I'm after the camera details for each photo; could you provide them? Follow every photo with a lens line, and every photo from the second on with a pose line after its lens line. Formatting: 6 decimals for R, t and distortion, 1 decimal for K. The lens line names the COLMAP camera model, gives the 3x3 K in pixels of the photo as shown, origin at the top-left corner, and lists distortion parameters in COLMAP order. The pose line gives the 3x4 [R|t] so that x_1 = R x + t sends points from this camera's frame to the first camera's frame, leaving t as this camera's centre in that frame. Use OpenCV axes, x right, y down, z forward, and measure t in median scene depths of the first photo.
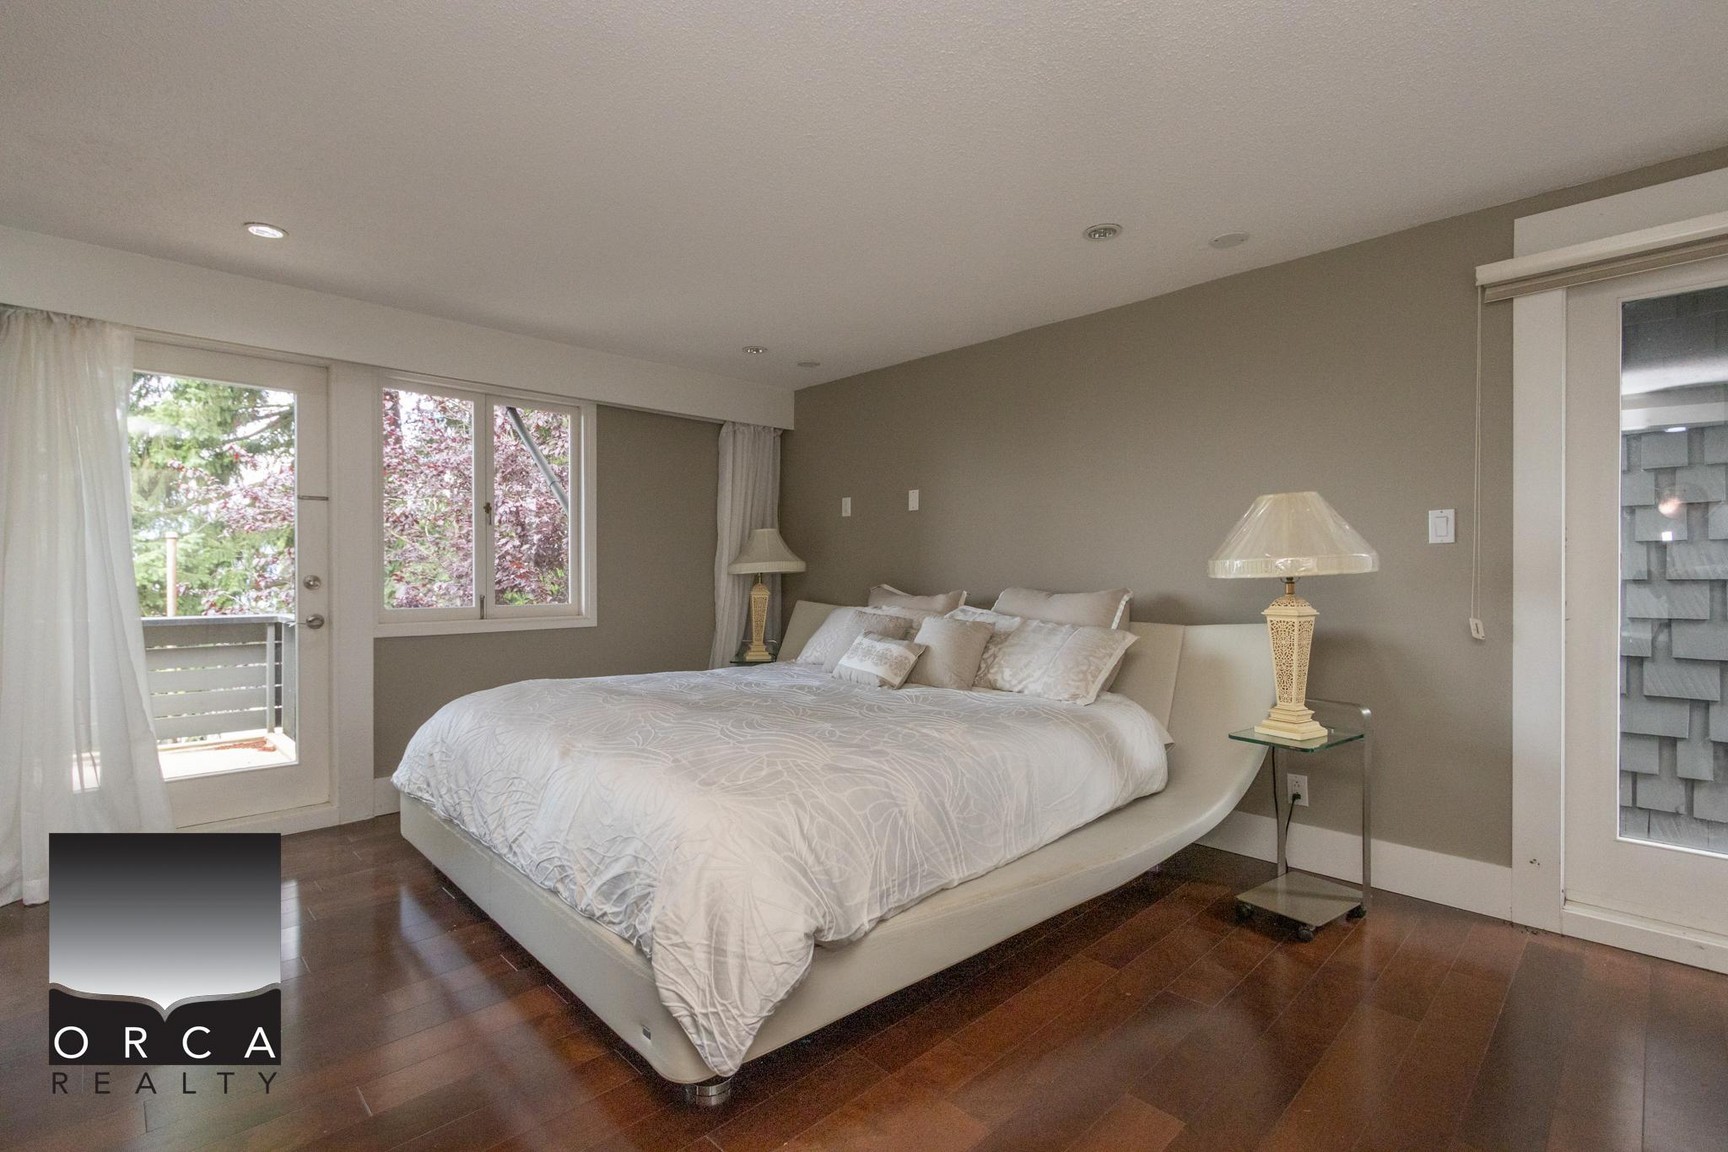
lens RADIAL K [[785.4, 0, 860.9], [0, 785.4, 578.9], [0, 0, 1]] dist [0.003761, -0.000962]
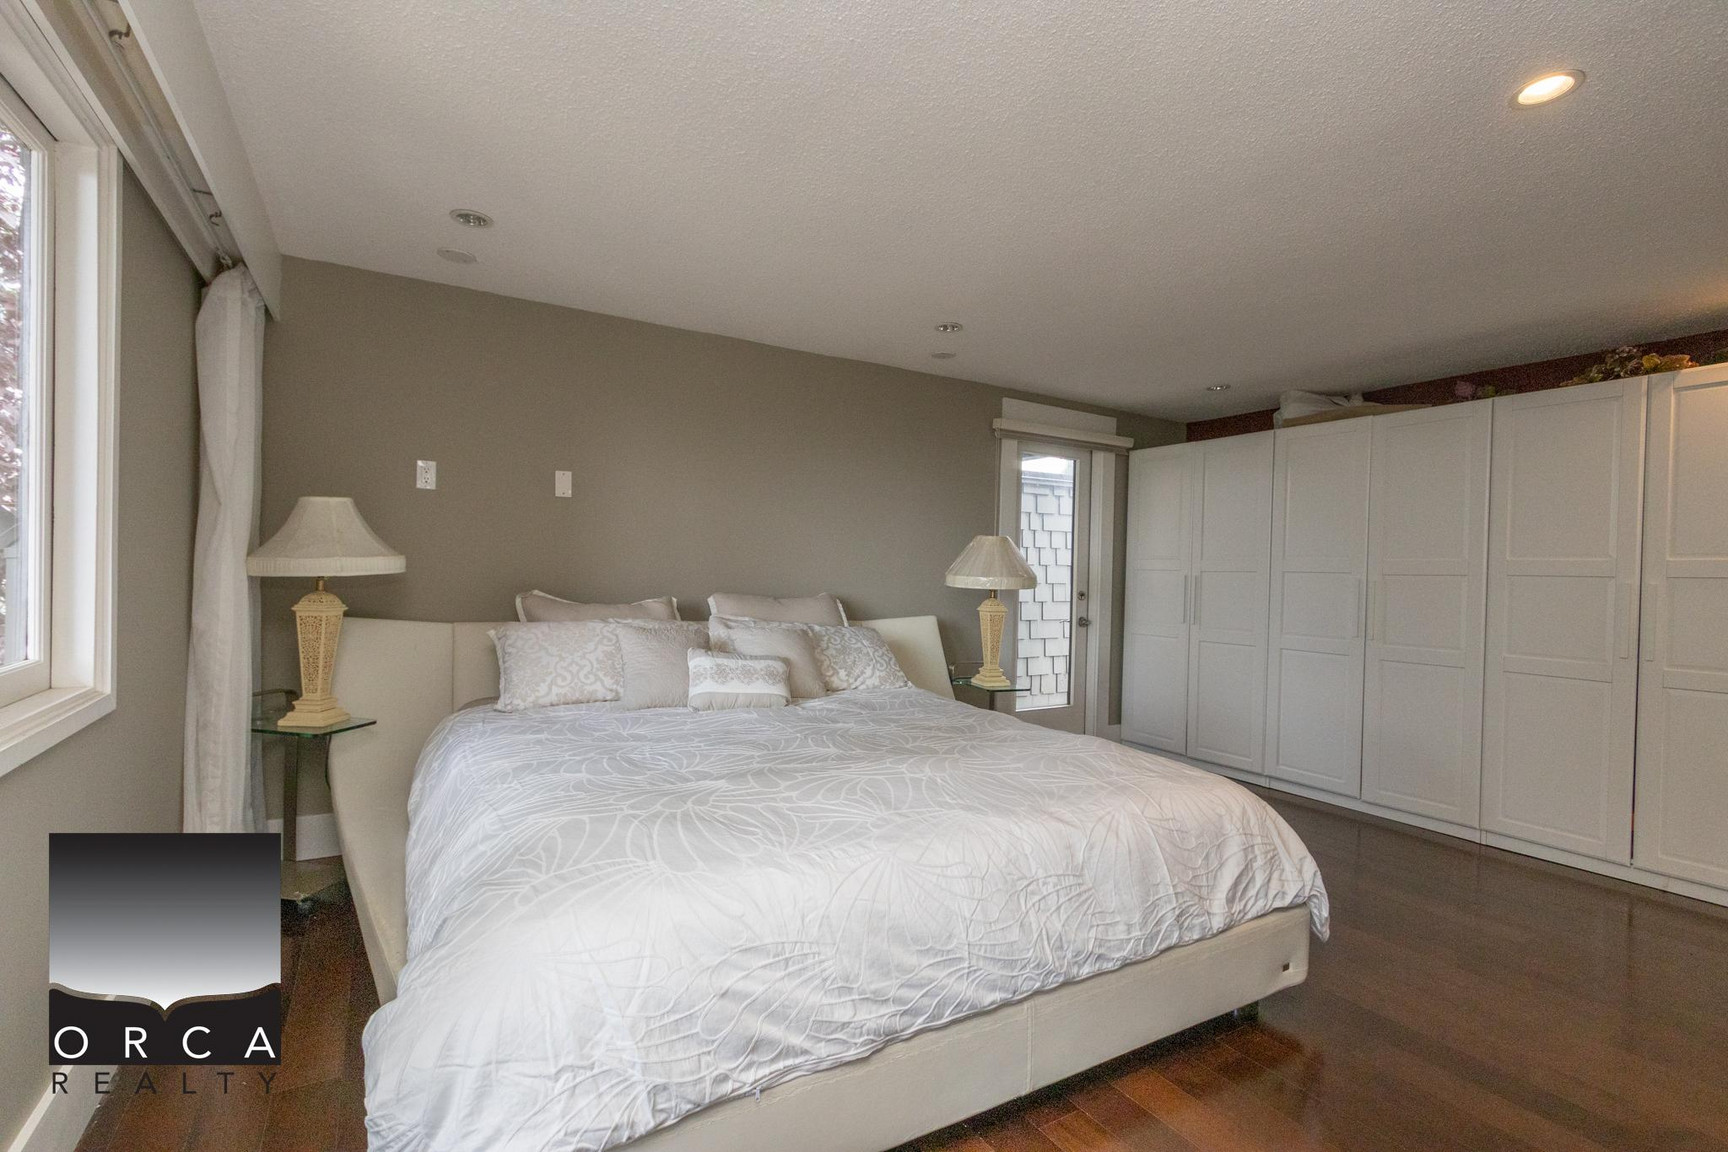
lens RADIAL K [[785.4, 0, 859.4], [0, 785.4, 580.3], [0, 0, 1]] dist [0.003761, -0.000962]
pose [[0.224058, -0.001239, 0.974575, -0.638897], [-0.017102, 0.999840, 0.005203, -0.012553], [-0.974426, -0.017833, 0.224001, 0.529587]]
